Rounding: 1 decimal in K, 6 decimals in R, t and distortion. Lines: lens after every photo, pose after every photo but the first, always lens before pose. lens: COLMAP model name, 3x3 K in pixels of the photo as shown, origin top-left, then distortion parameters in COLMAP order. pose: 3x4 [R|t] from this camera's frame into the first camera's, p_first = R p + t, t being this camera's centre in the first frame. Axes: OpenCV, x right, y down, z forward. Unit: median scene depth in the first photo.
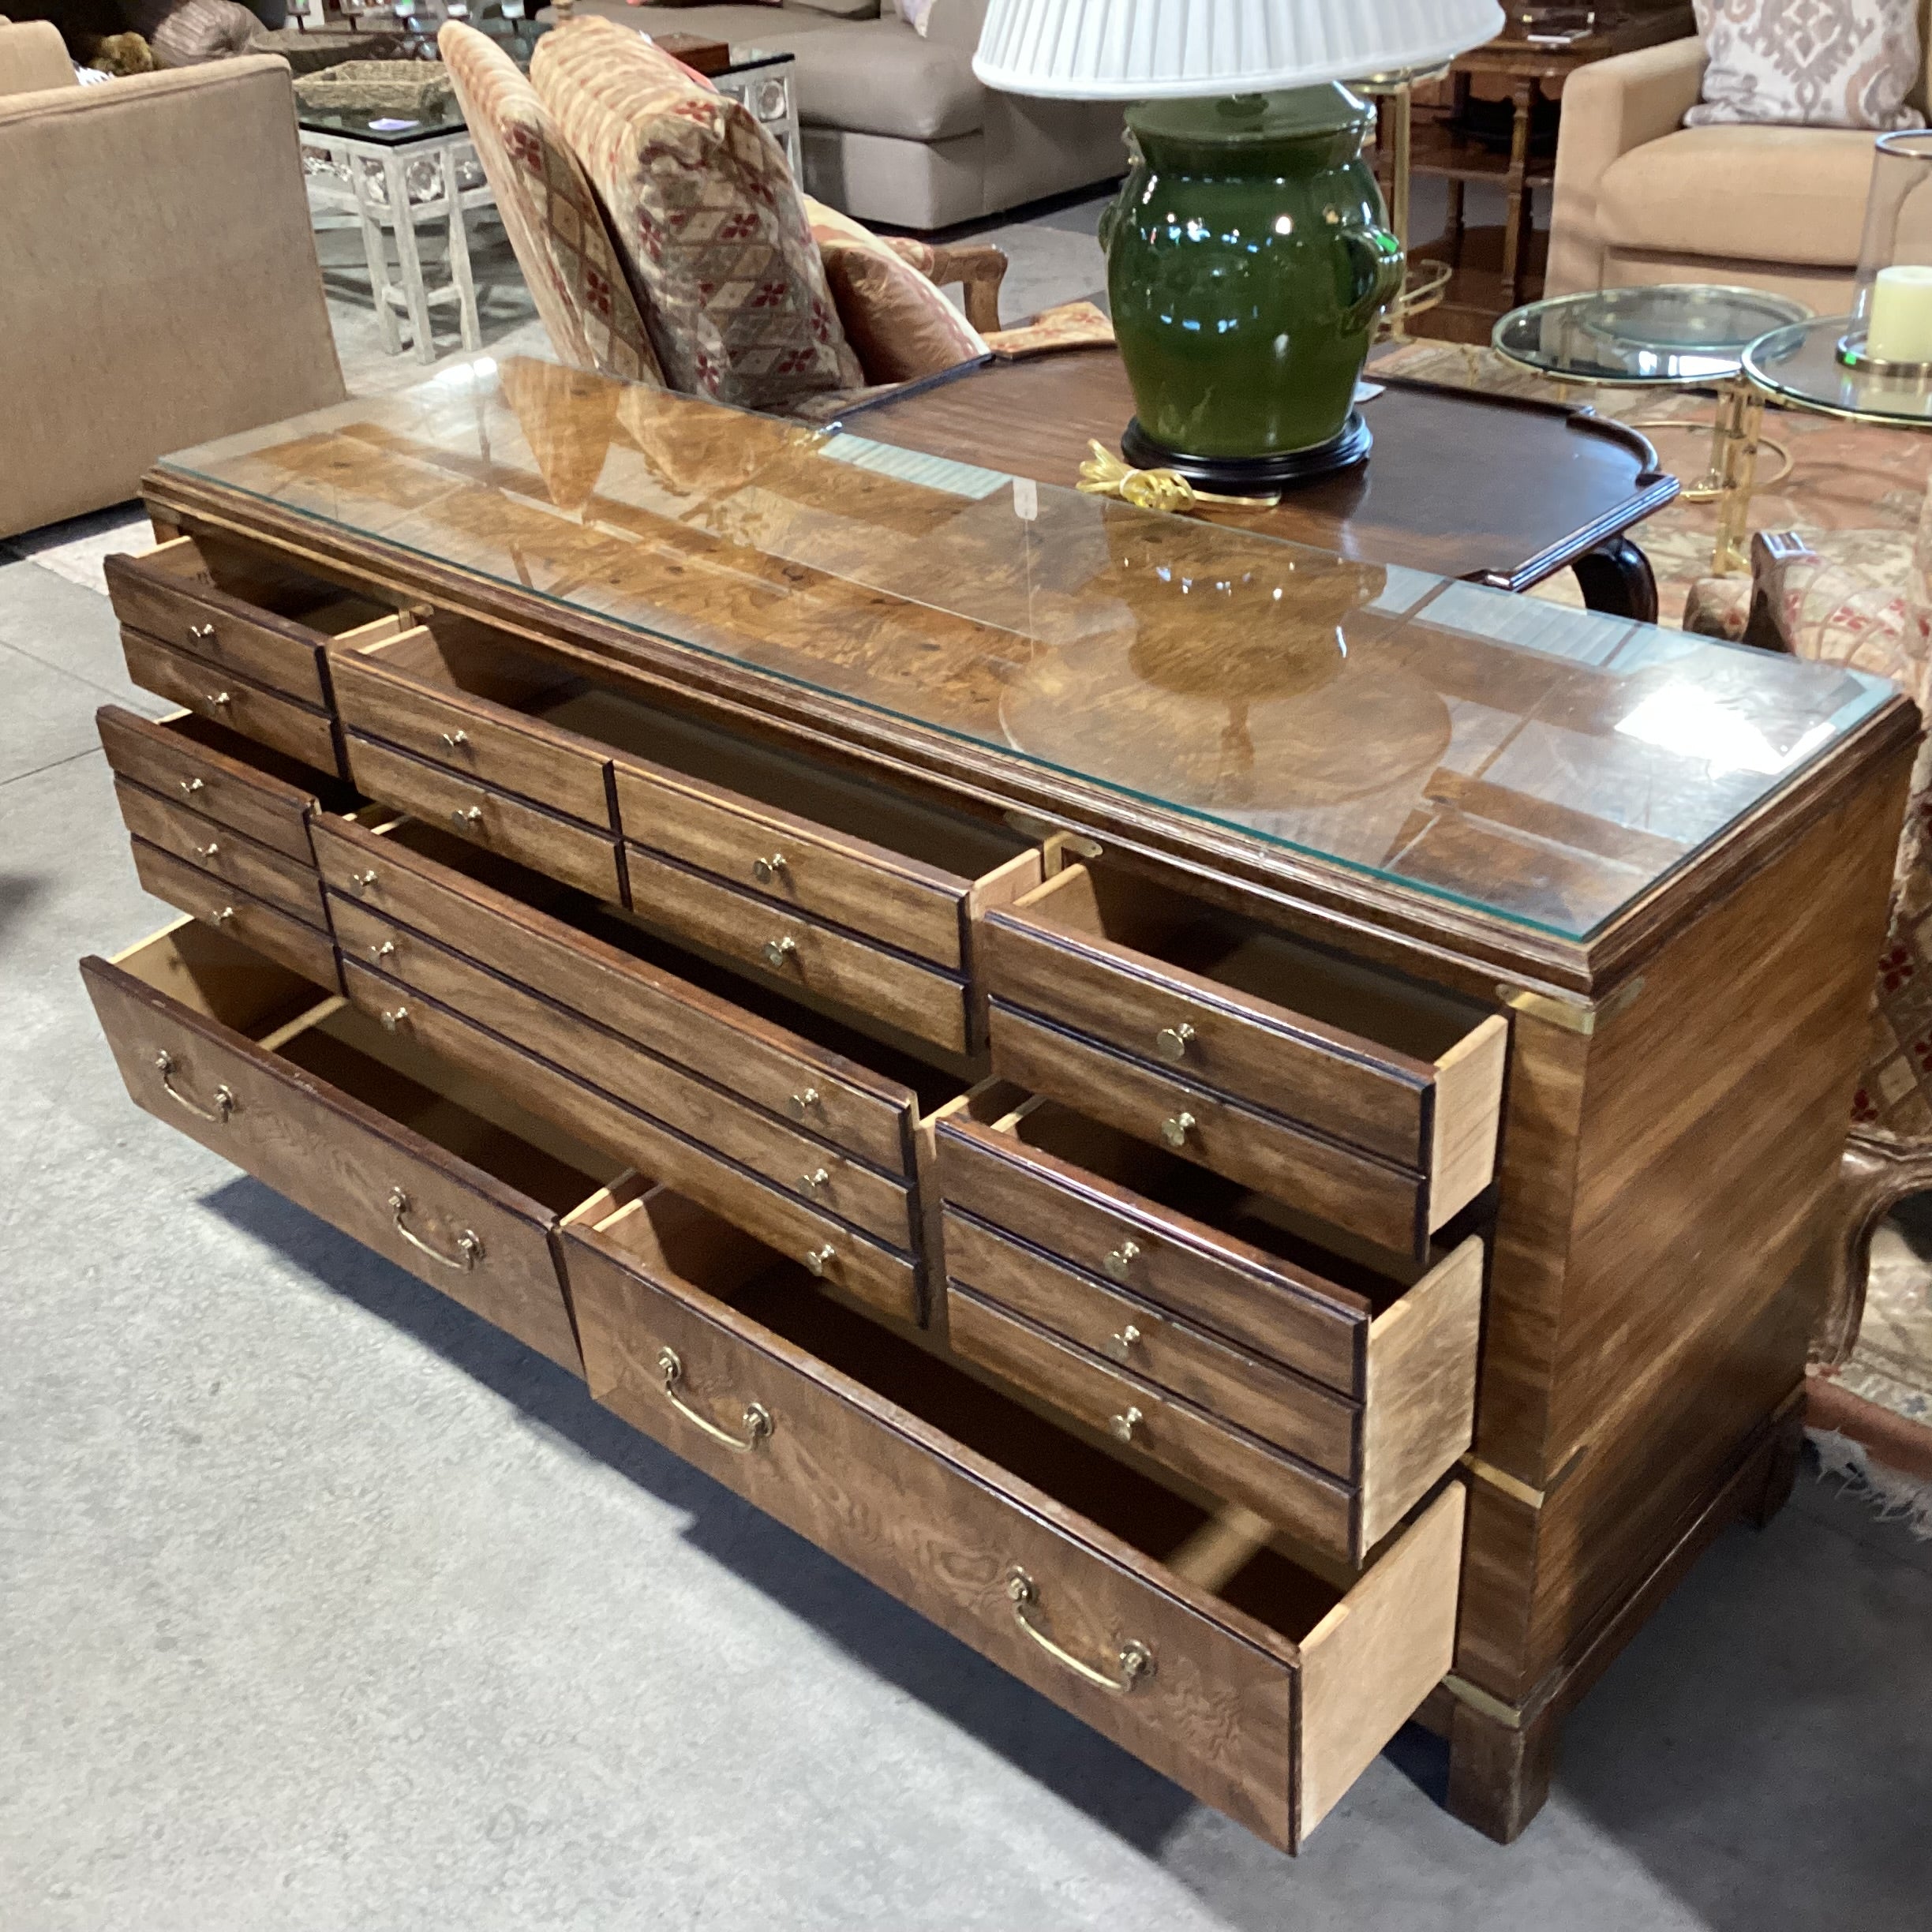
lens RADIAL K [[2318.8, 0, 971.0], [0, 2318.8, 950.6], [0, 0, 1]] dist [0.153952, -0.321692]
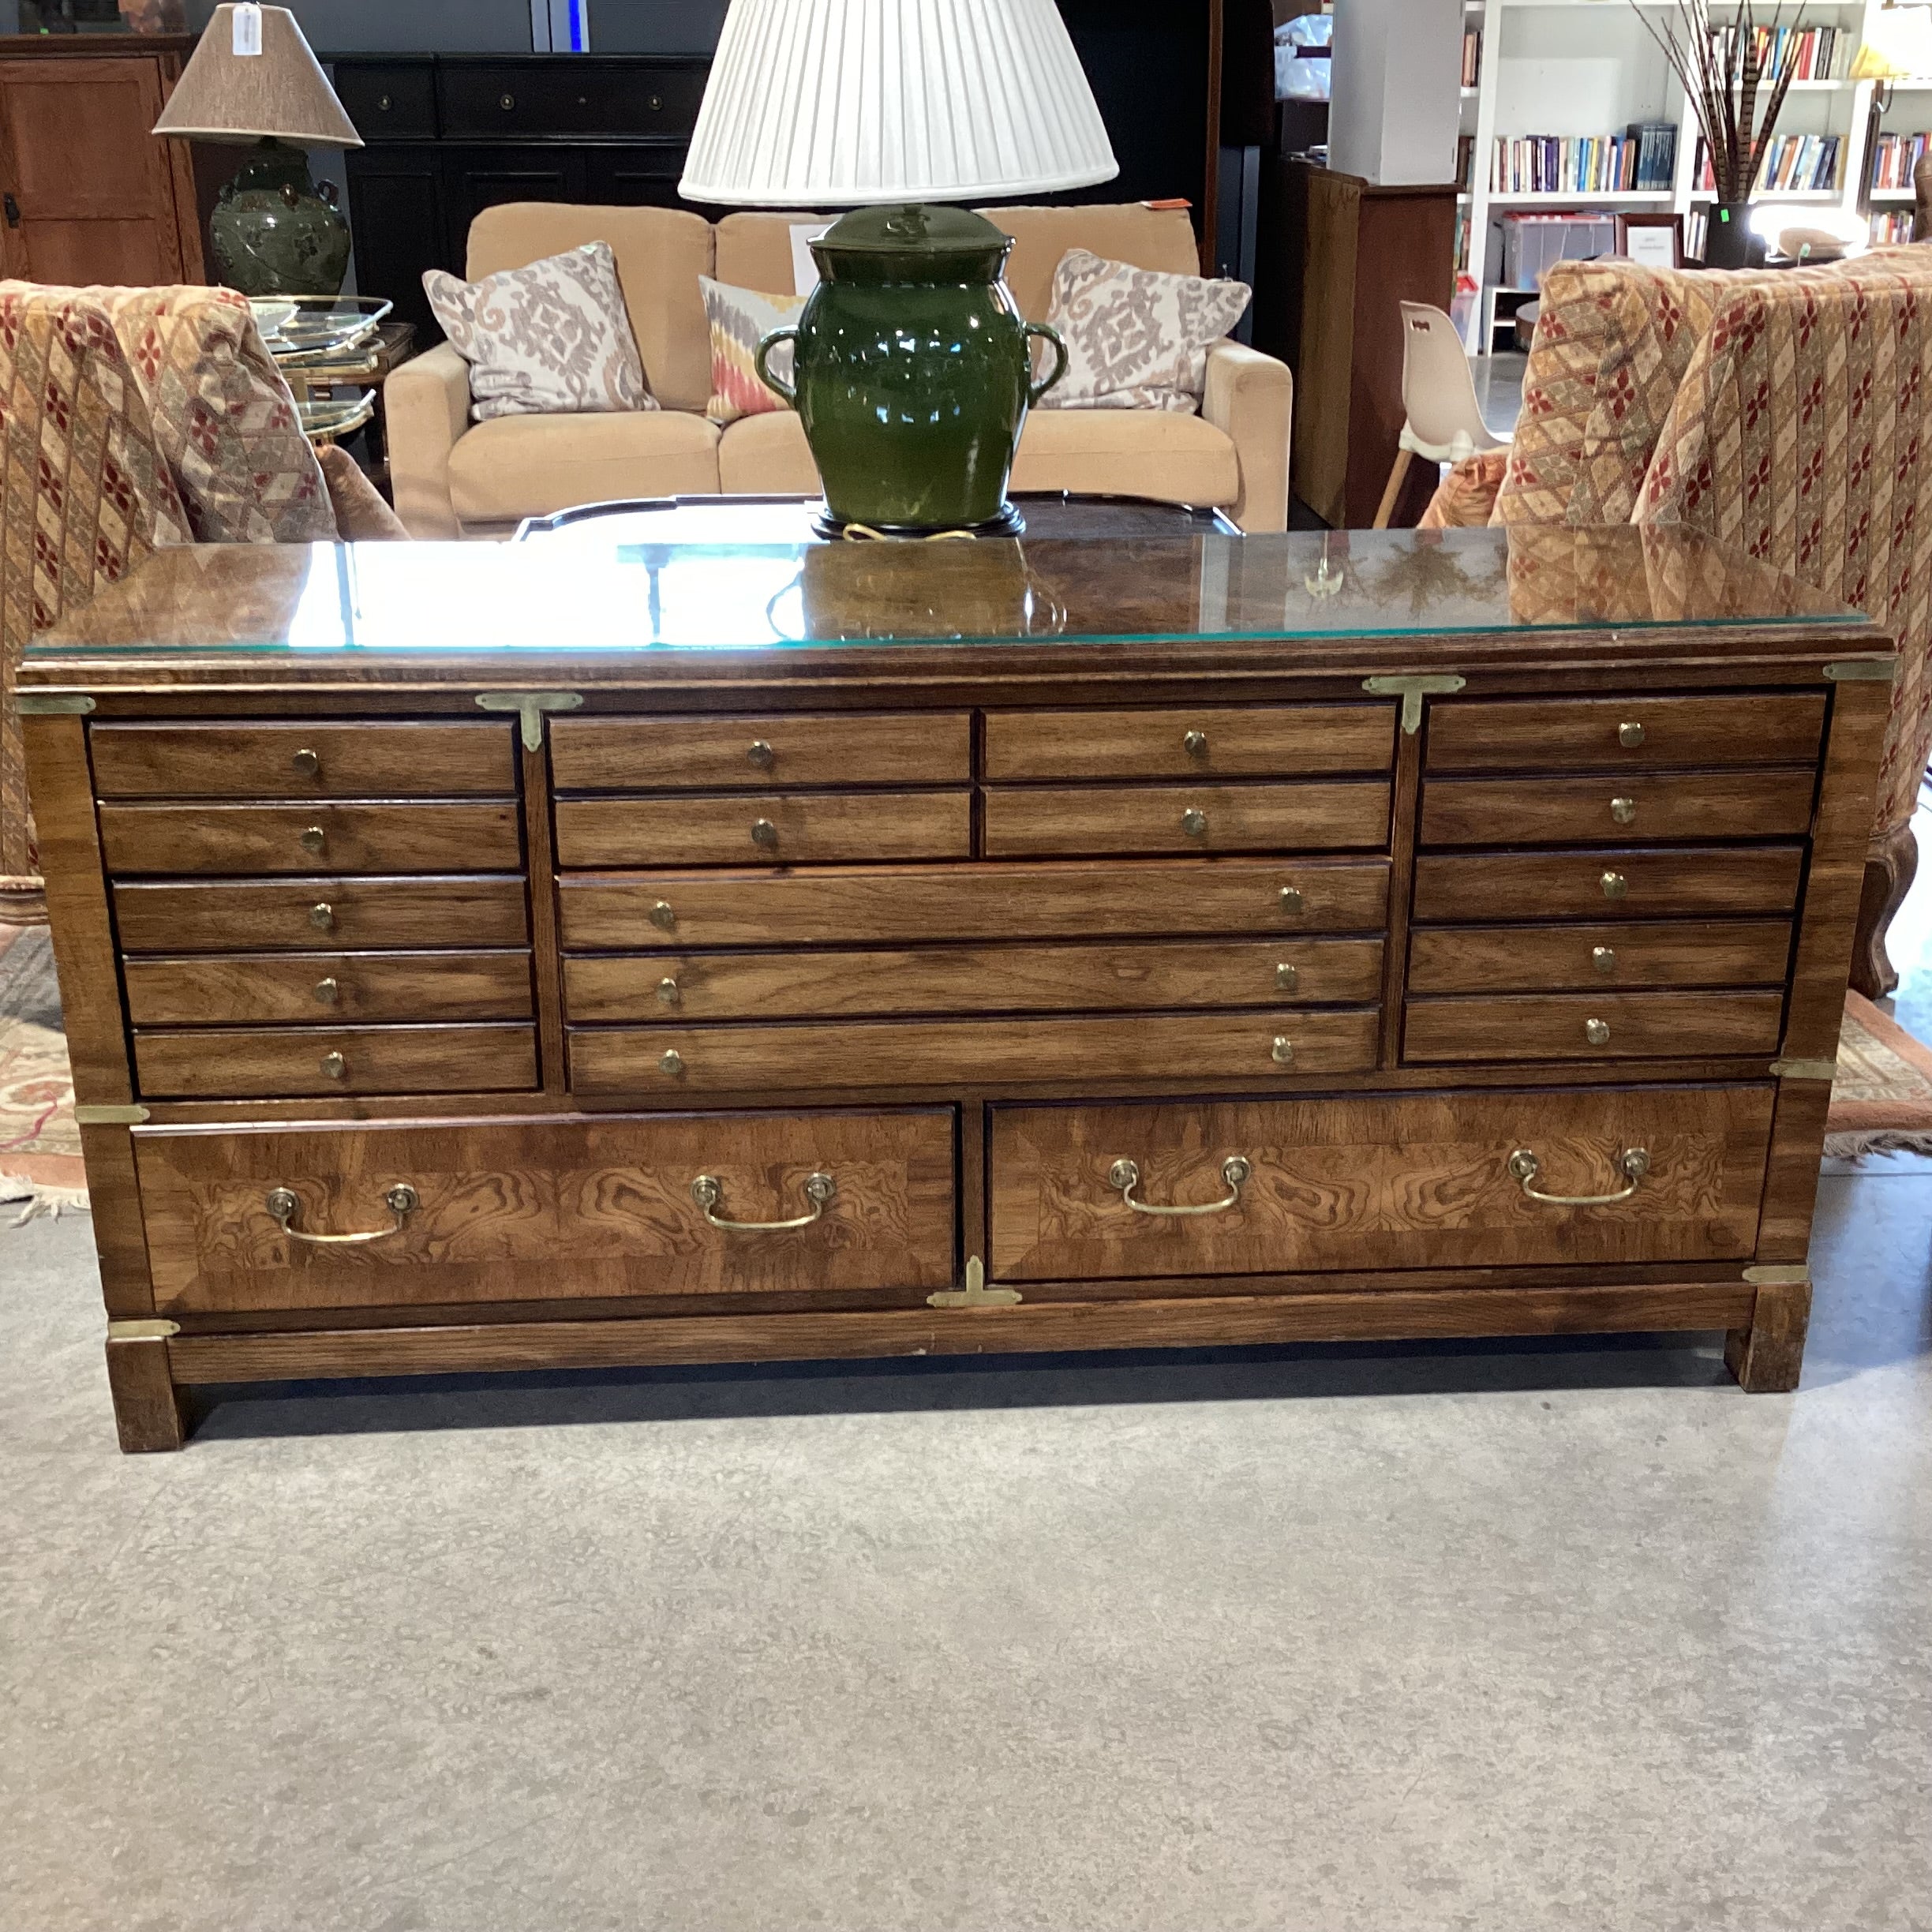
lens RADIAL K [[2332.2, 0, 966.9], [0, 2332.2, 959.4], [0, 0, 1]] dist [0.127692, -0.317604]
pose [[0.701826, -0.212372, 0.679955, -0.717651], [0.331773, 0.942128, -0.048187, 0.048629], [-0.630371, 0.259409, 0.731669, 0.205549]]
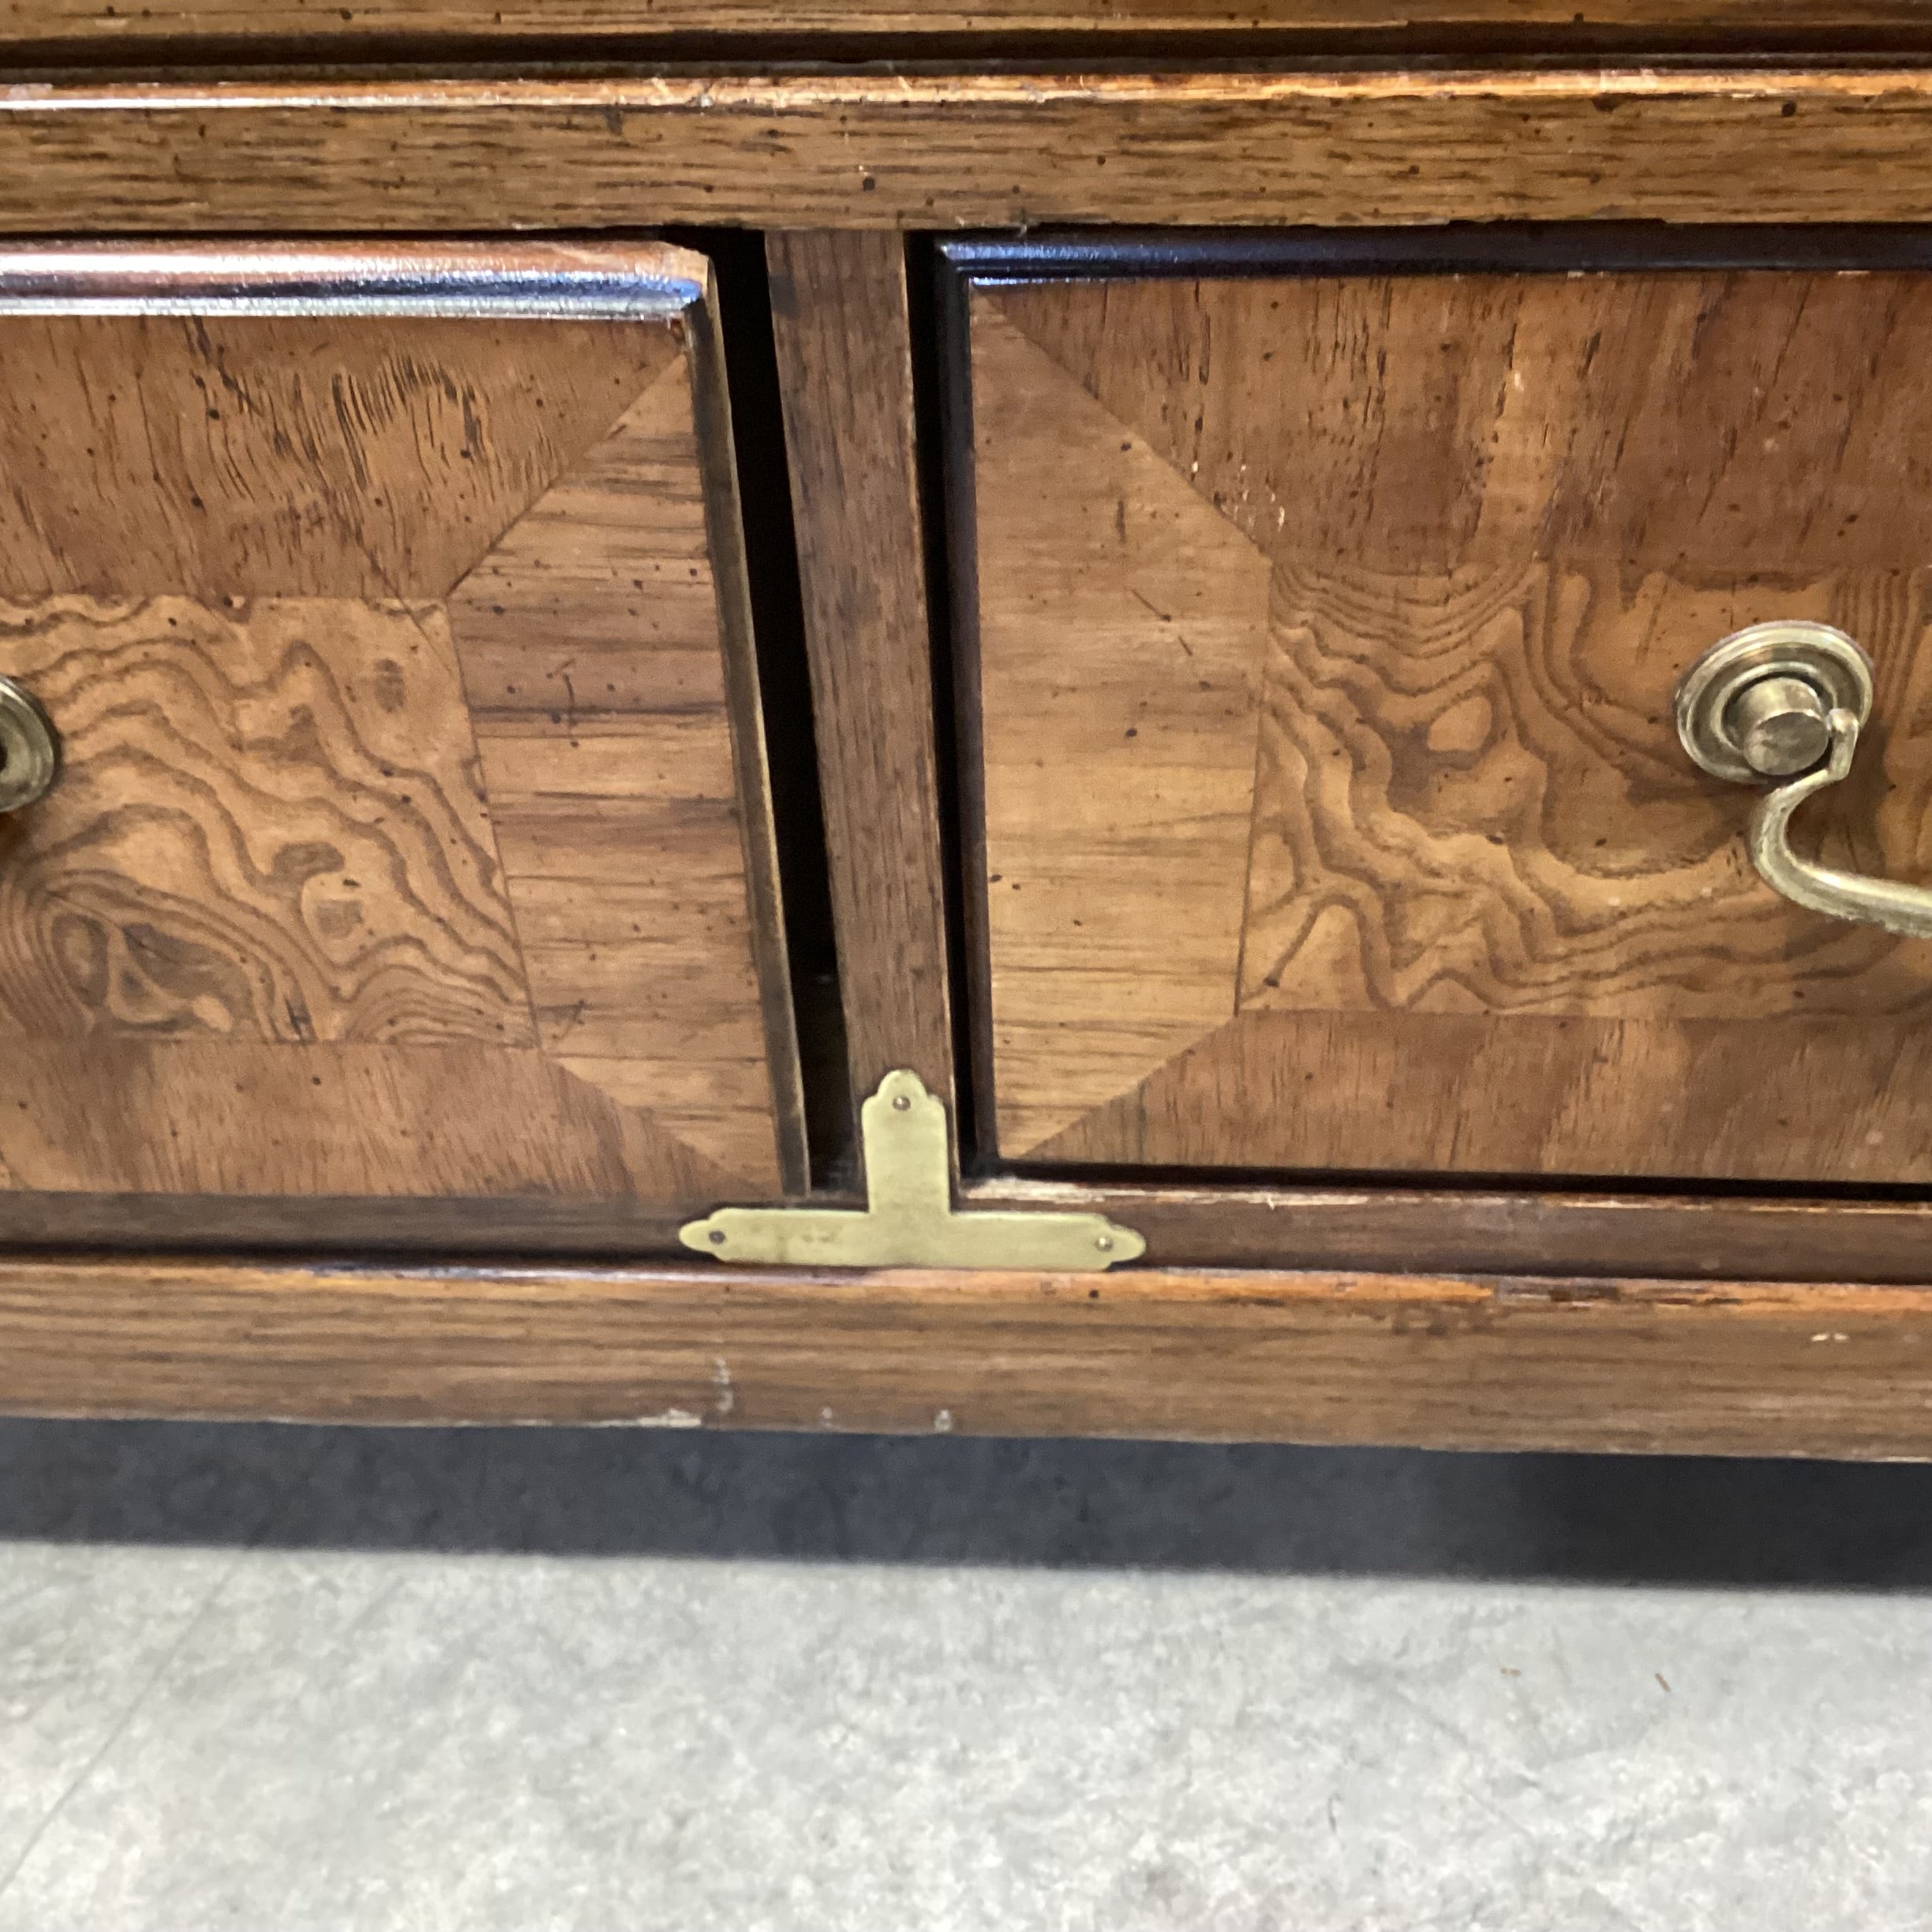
lens RADIAL K [[2353.5, 0, 966.0], [0, 2353.5, 966.0], [0, 0, 1]] dist [0.137727, -0.293763]
pose [[0.774602, -0.404949, 0.485807, -0.177447], [0.312574, 0.912886, 0.262557, 0.062931], [-0.549809, -0.051526, 0.833700, 0.773367]]
